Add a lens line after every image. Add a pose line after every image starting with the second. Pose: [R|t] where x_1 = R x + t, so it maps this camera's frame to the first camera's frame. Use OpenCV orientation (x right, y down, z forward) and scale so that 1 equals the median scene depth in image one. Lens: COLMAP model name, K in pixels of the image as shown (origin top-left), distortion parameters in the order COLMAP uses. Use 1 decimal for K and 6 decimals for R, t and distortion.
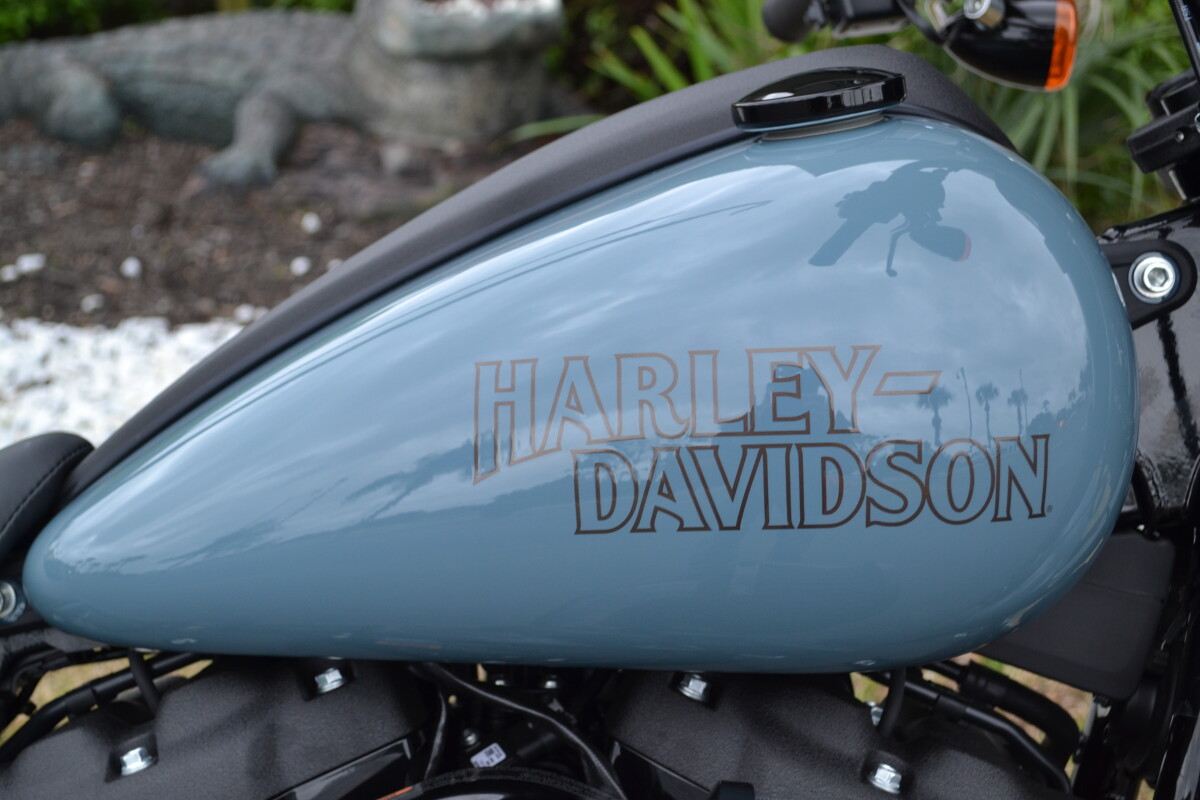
lens RADIAL K [[2058.7, 0, 600.0], [0, 2058.7, 400.0], [0, 0, 1]] dist [0.004067, 0.142189]
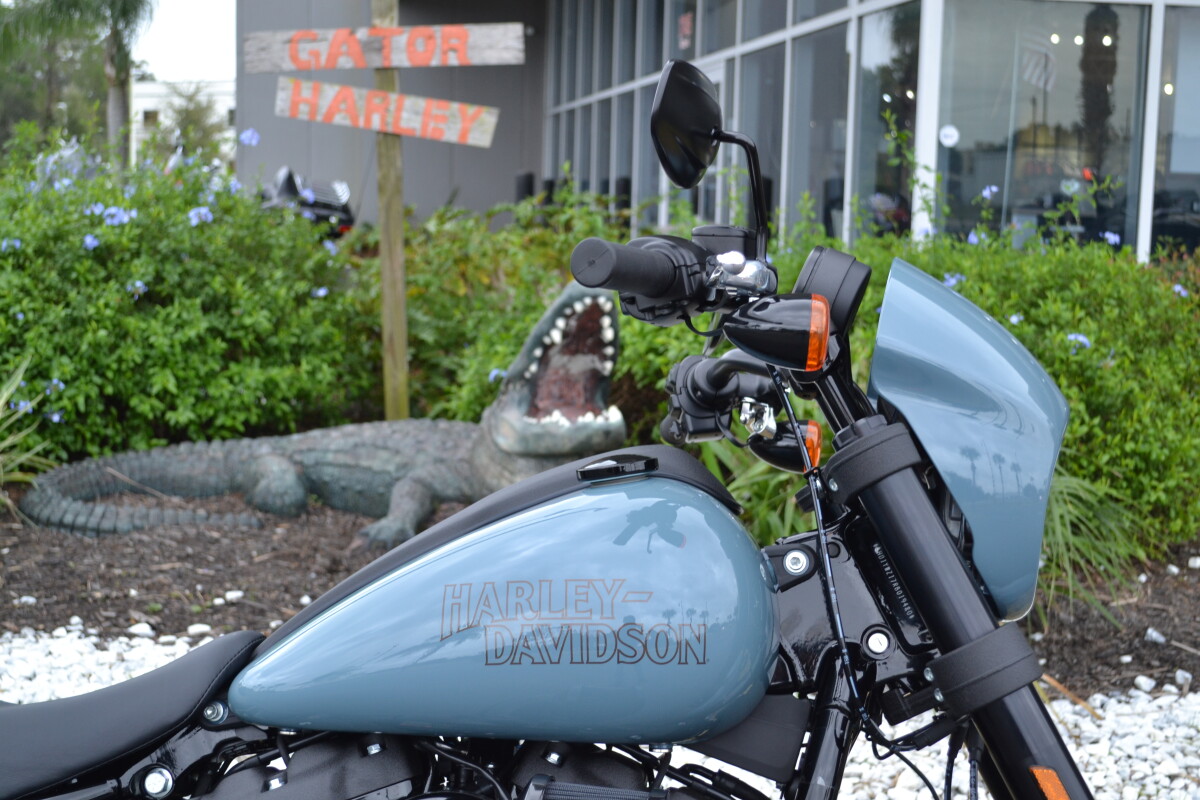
lens RADIAL K [[1744.0, 0, 600.0], [0, 1744.0, 400.0], [0, 0, 1]] dist [-0.025506, -0.164407]
pose [[0.997662, 0.022278, -0.064611, 0.191928], [-0.034681, 0.979643, -0.197728, 0.131337], [0.058891, 0.199506, 0.978125, -0.719509]]
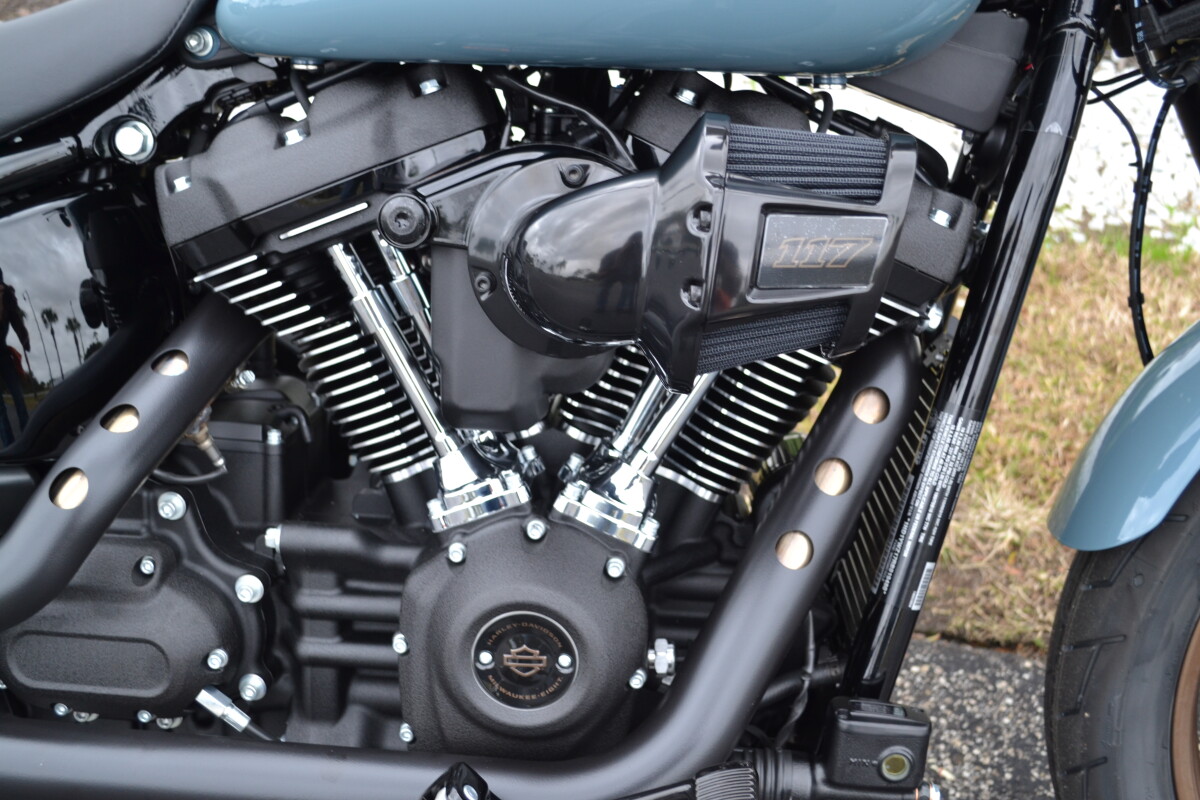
lens RADIAL K [[1338.2, 0, 600.0], [0, 1338.2, 400.0], [0, 0, 1]] dist [-0.027732, -0.004953]
pose [[0.999508, 0.030688, -0.006457, -0.001169], [-0.028888, 0.981118, 0.191239, 0.169661], [0.012204, -0.190958, 0.981522, 0.054114]]
